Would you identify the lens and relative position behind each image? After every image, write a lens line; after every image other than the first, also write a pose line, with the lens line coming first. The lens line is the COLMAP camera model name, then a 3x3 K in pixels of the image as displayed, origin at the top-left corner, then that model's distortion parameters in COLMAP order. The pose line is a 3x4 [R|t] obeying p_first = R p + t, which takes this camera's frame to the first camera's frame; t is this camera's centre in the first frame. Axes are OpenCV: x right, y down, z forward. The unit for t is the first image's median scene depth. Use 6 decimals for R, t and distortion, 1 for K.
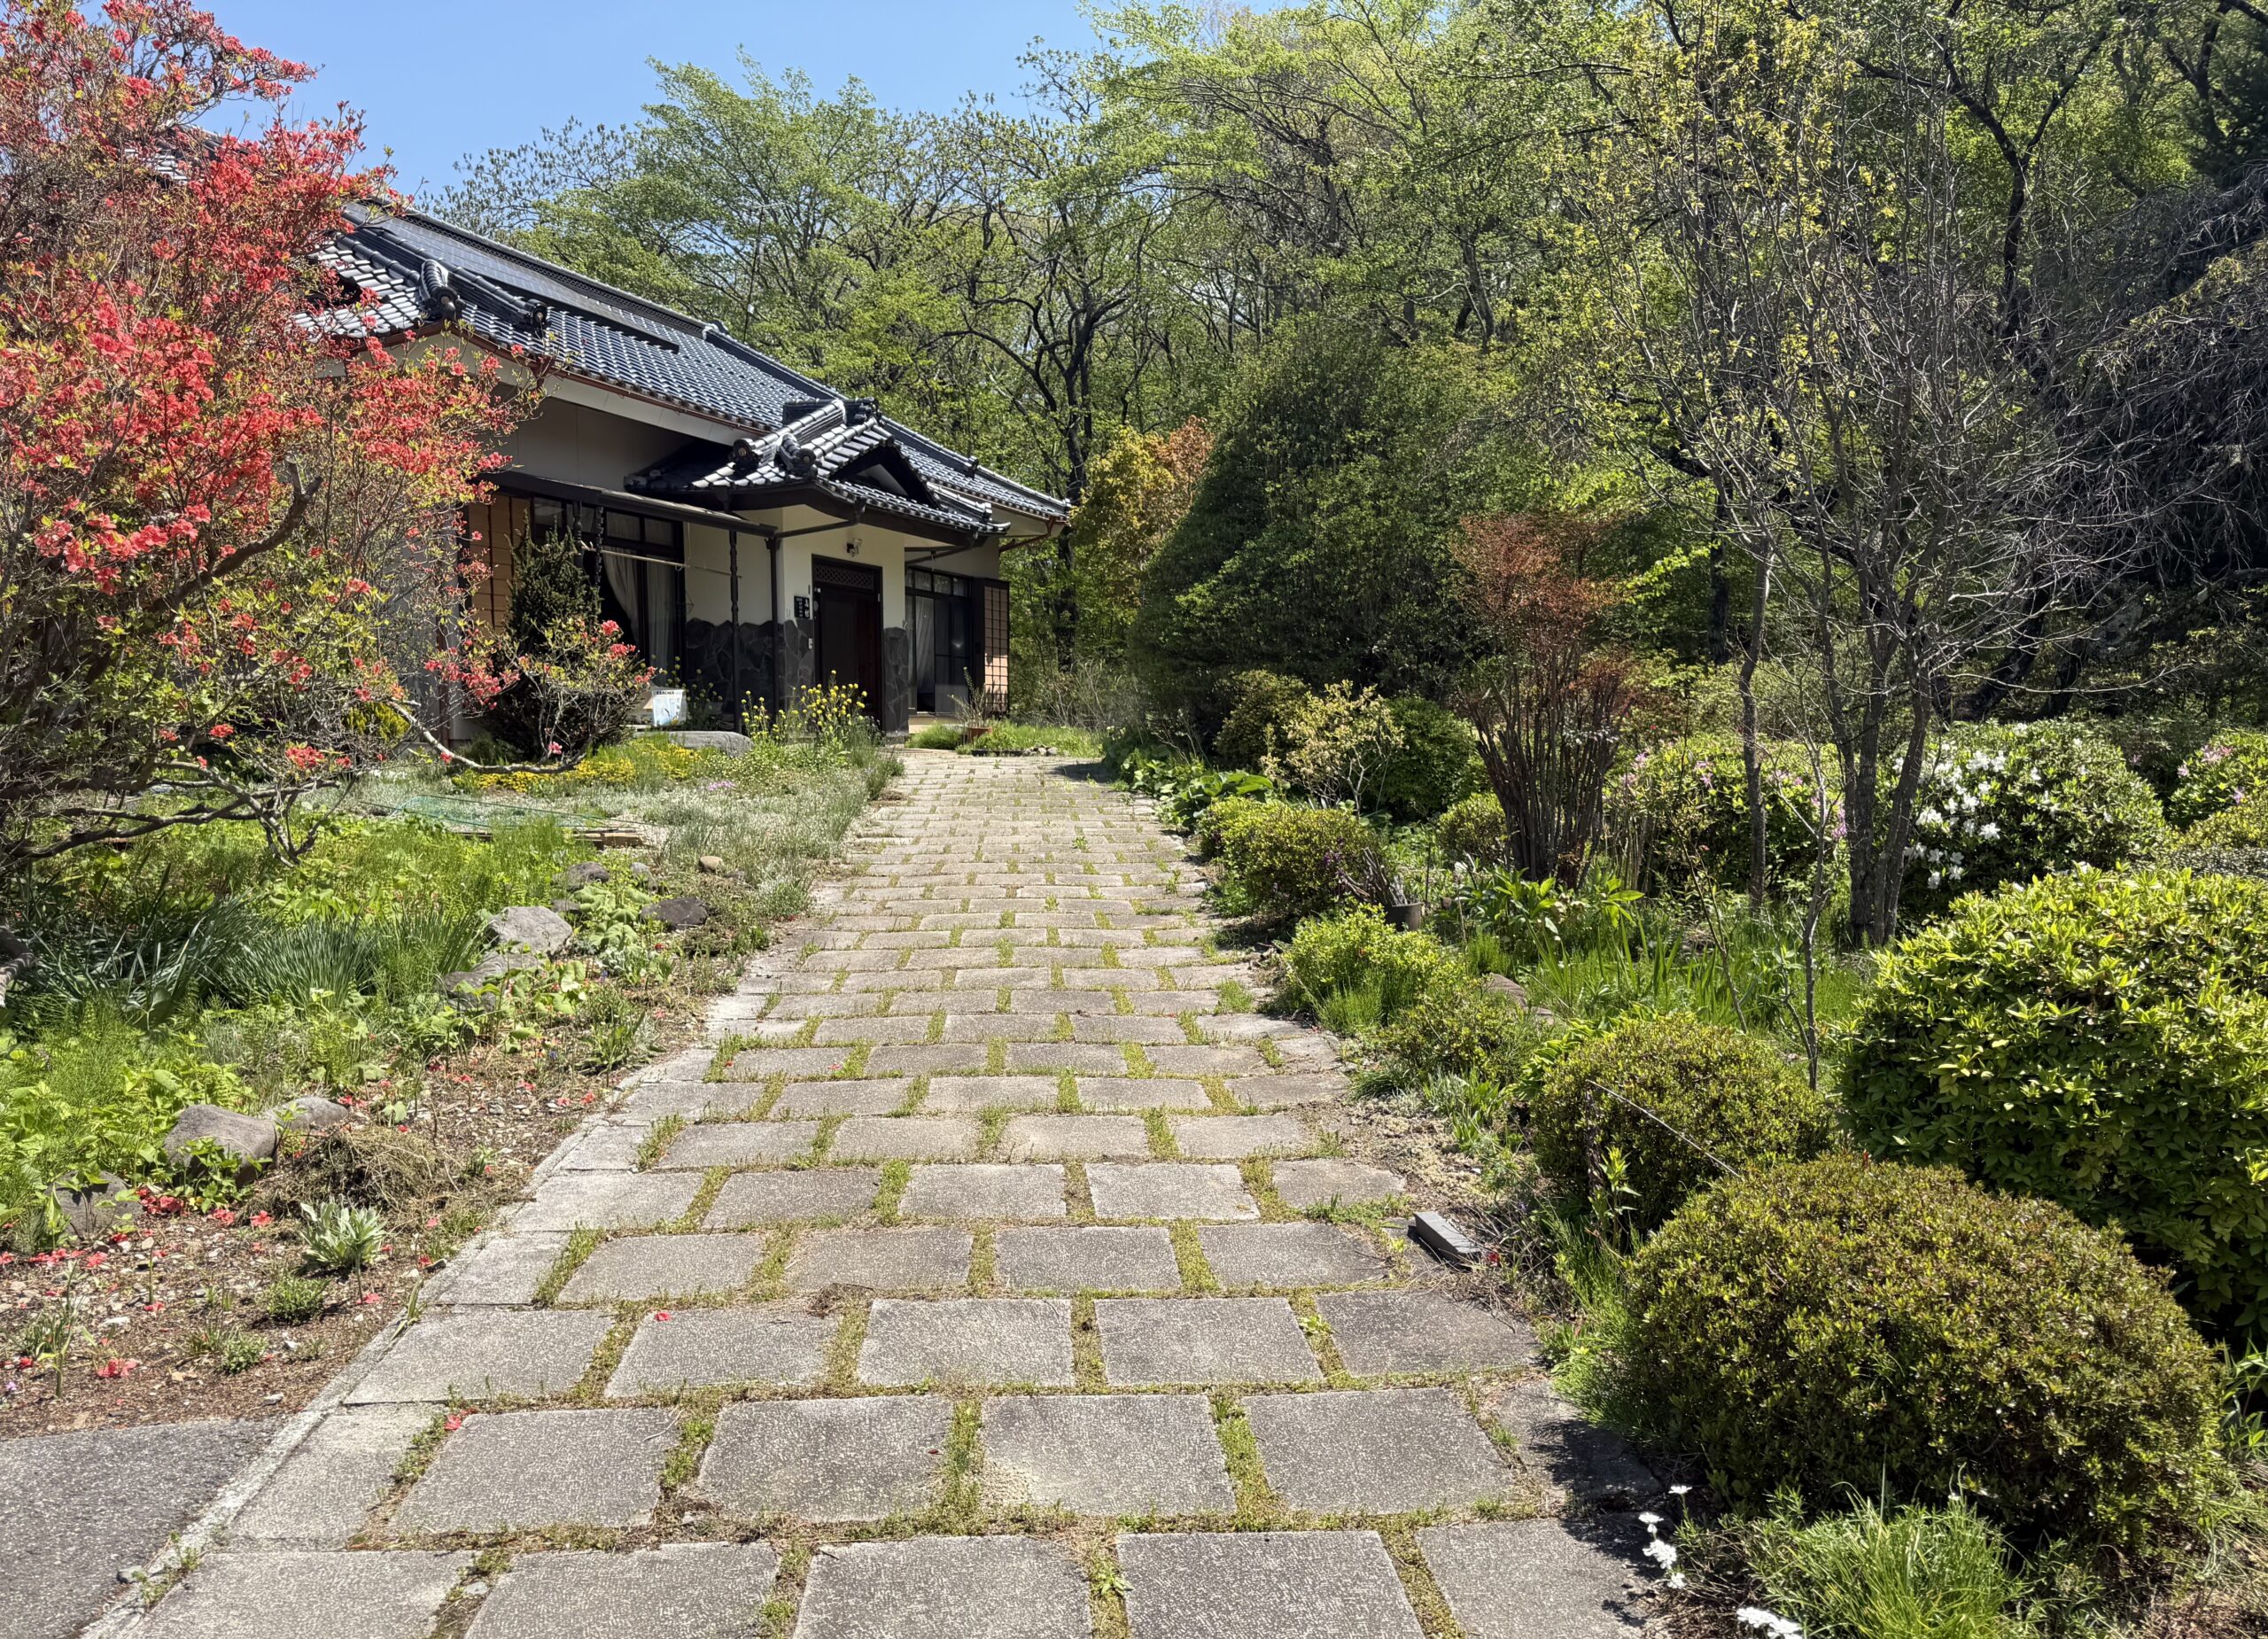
lens RADIAL K [[1599.2, 0, 1133.6], [0, 1599.2, 888.3], [0, 0, 1]] dist [0.104180, -0.001097]
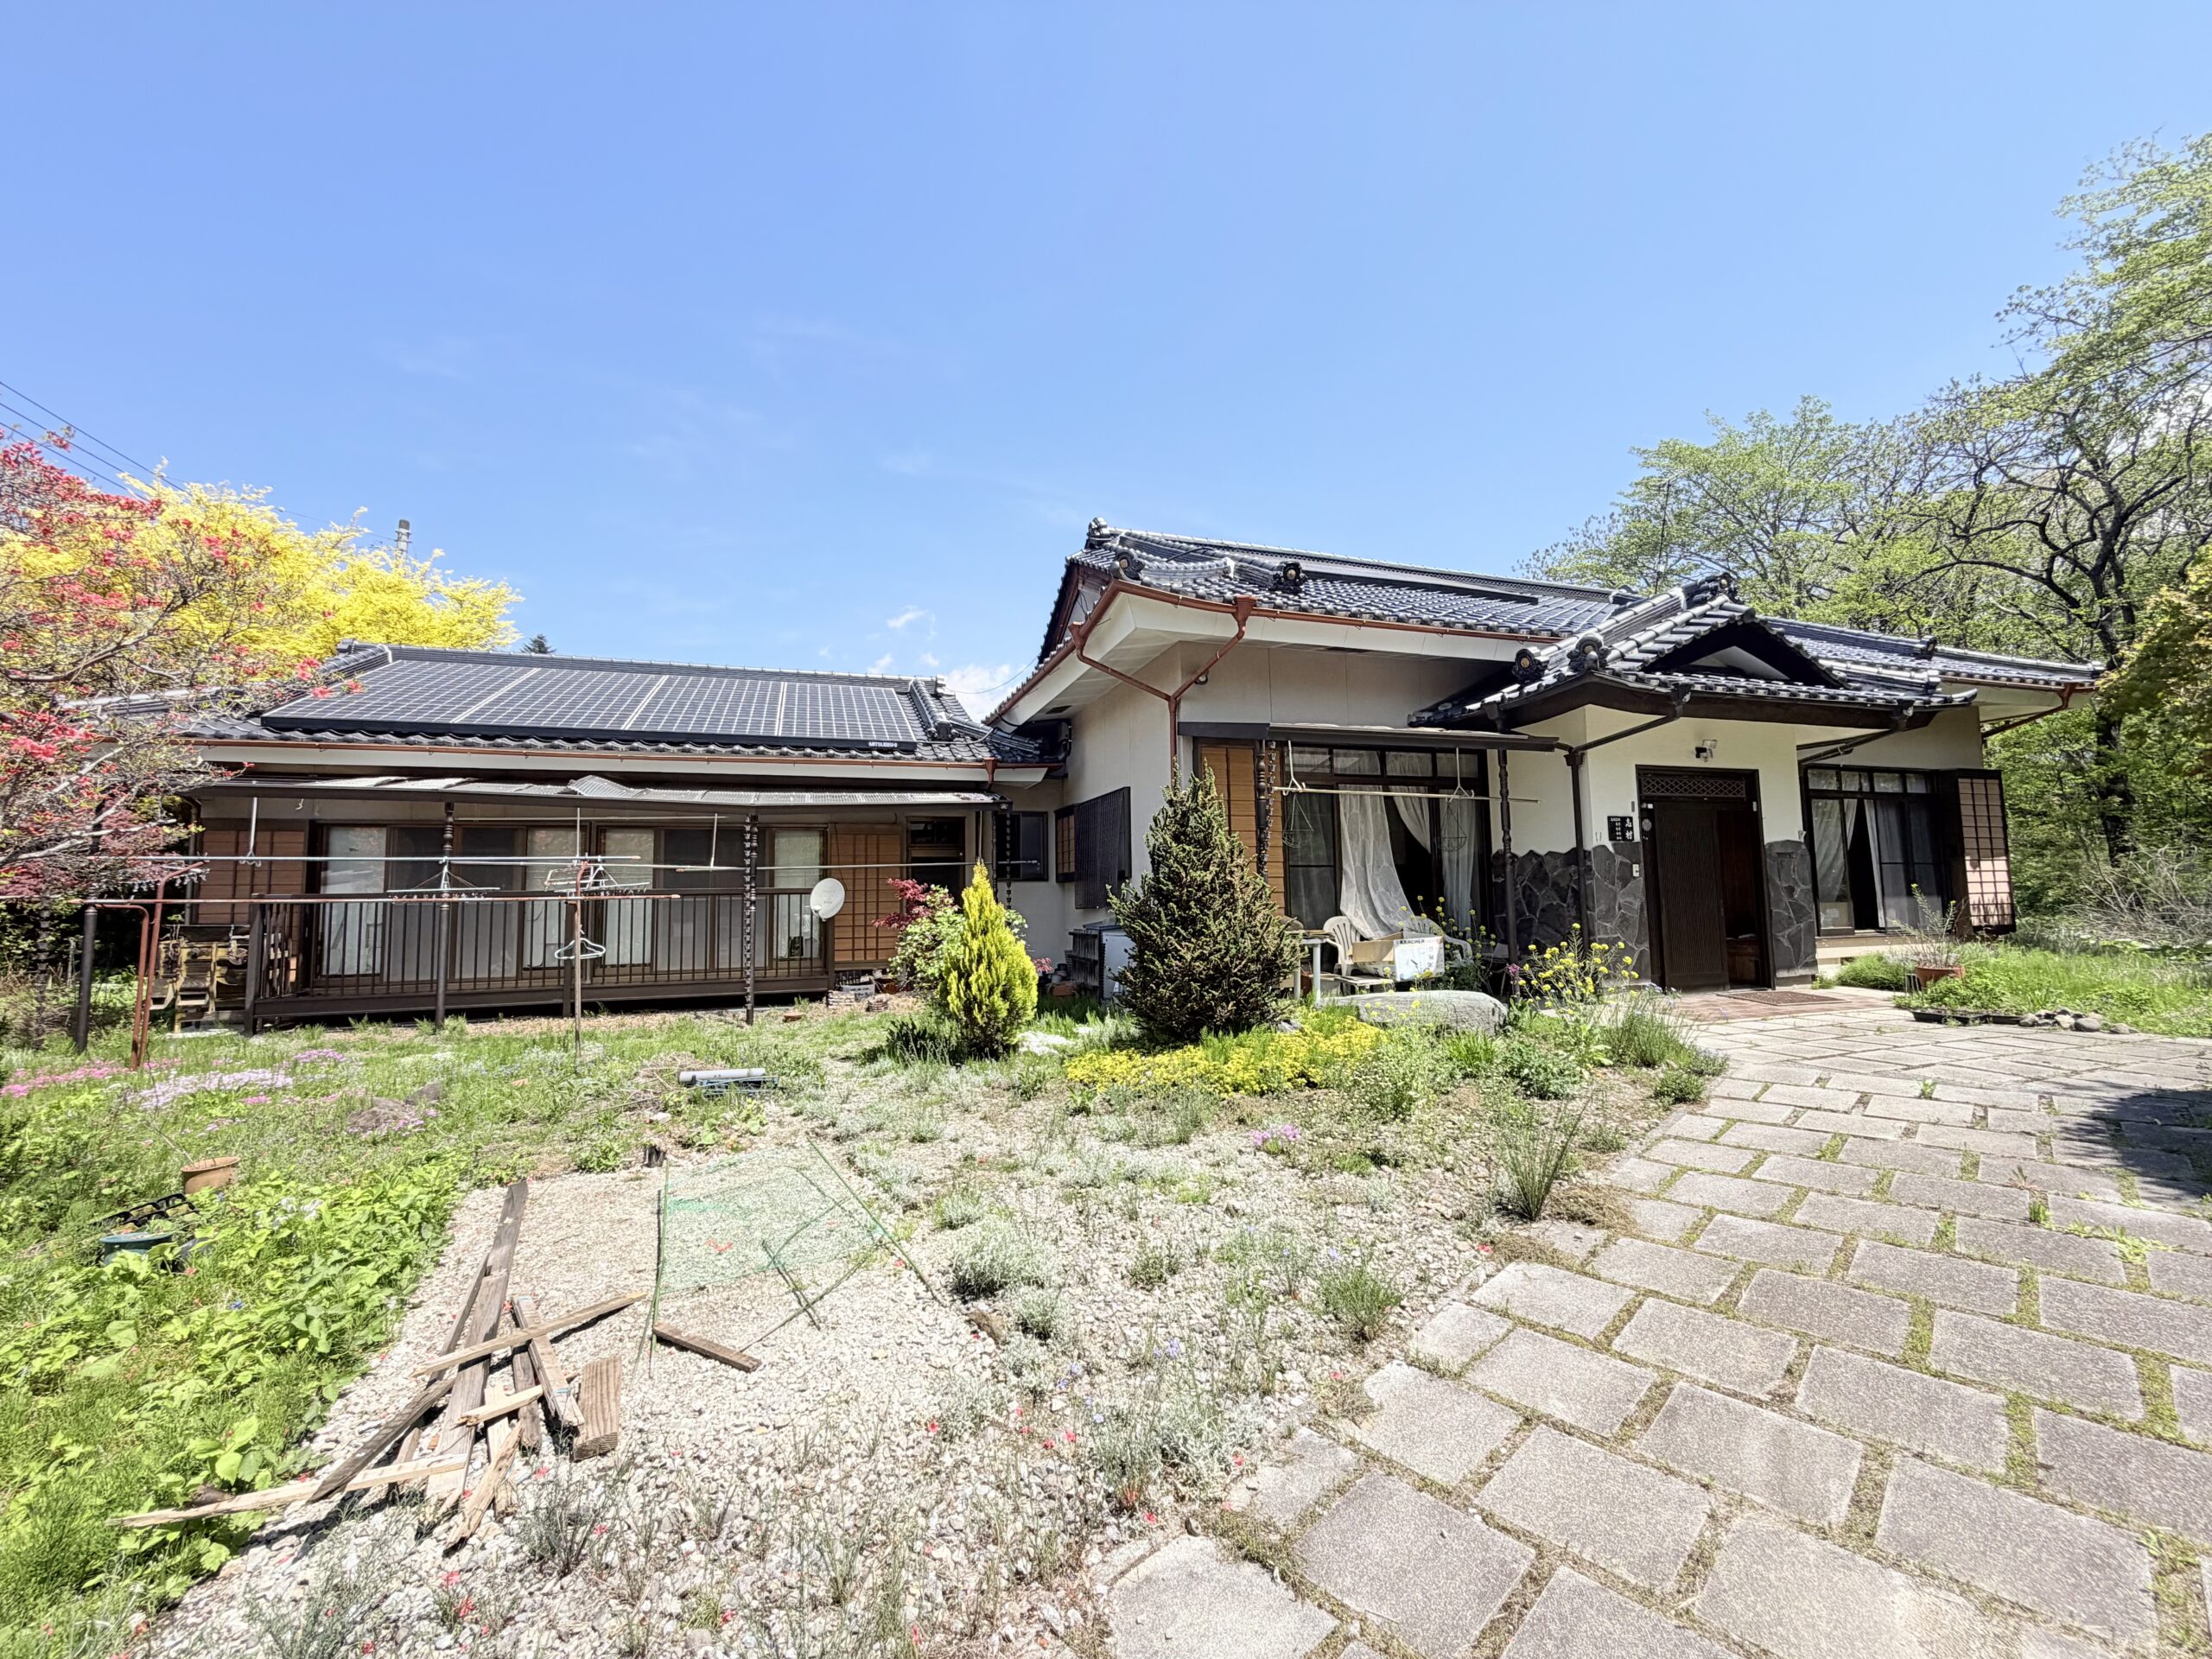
lens RADIAL K [[881.2, 0, 1098.6], [0, 881.2, 832.4], [0, 0, 1]] dist [0.000935, 0.000377]
pose [[0.618581, -0.076608, -0.781977, -0.015448], [-0.062798, 0.987231, -0.146393, -0.083998], [0.783207, 0.139663, 0.605872, 0.485404]]
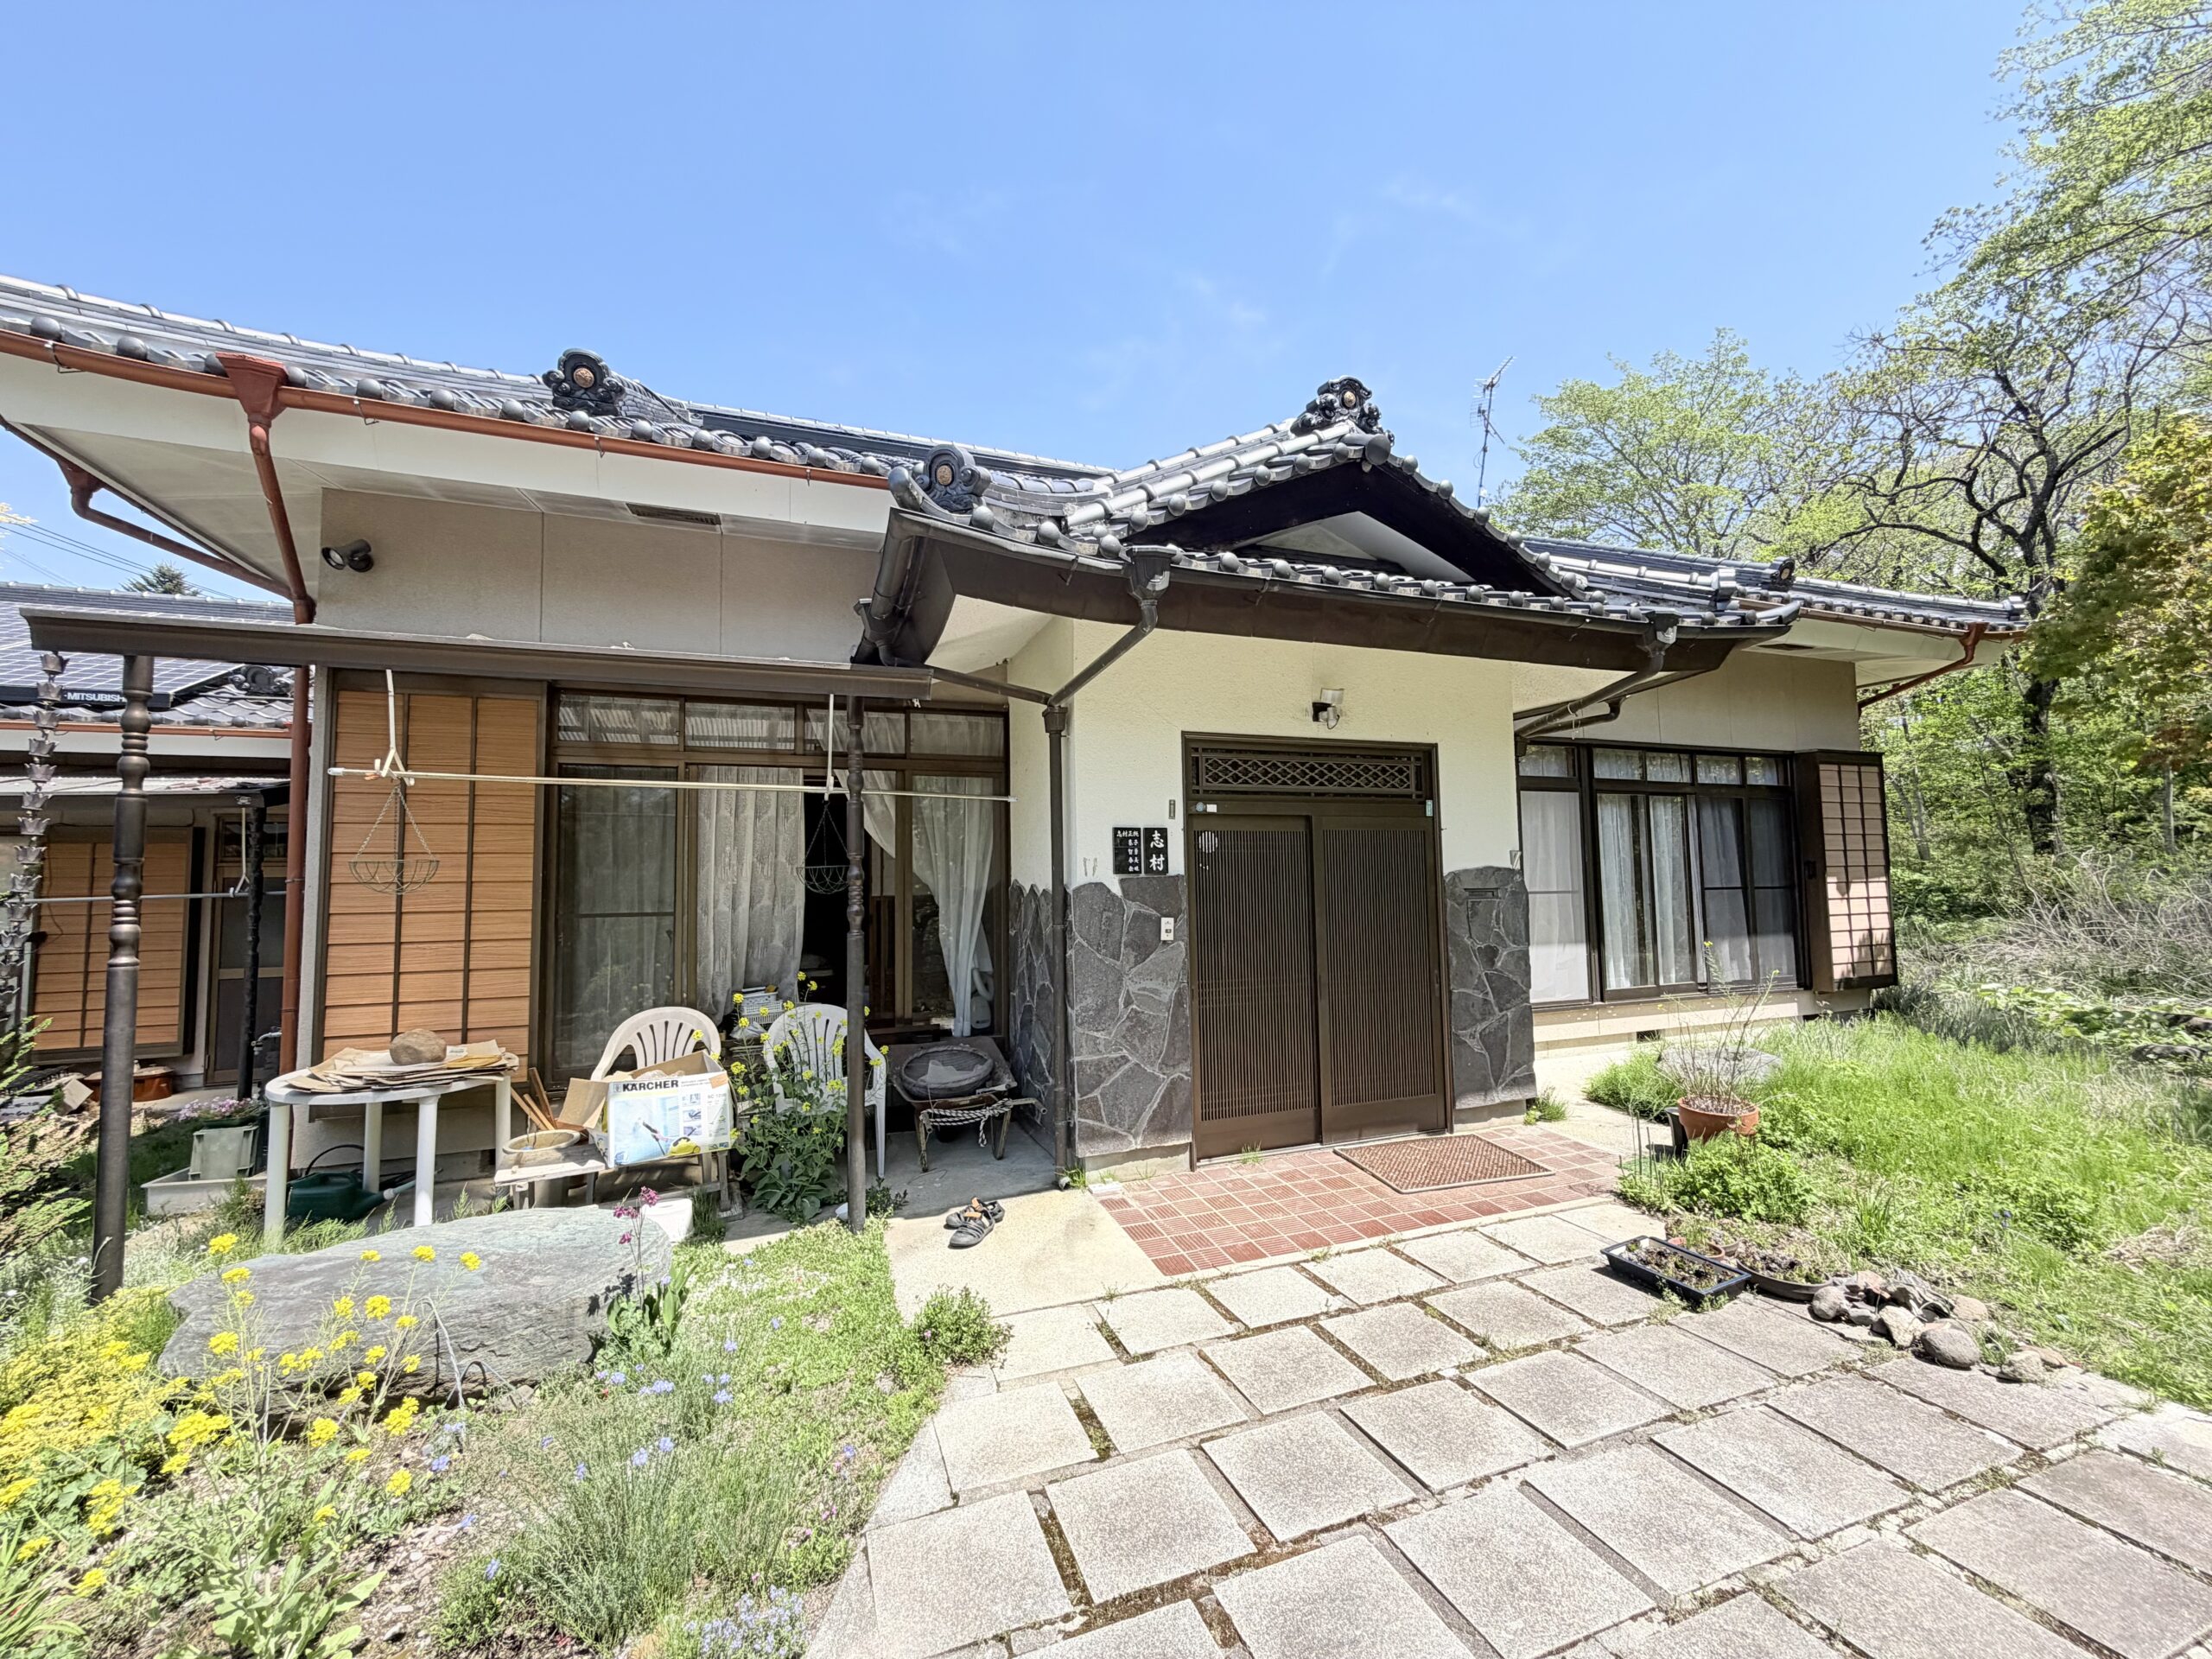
lens RADIAL K [[881.2, 0, 1098.6], [0, 881.2, 832.4], [0, 0, 1]] dist [0.000935, 0.000377]
pose [[0.647209, -0.062164, -0.759774, -0.026981], [-0.061205, 0.989214, -0.133074, -0.138690], [0.759852, 0.132629, 0.636423, 0.792668]]
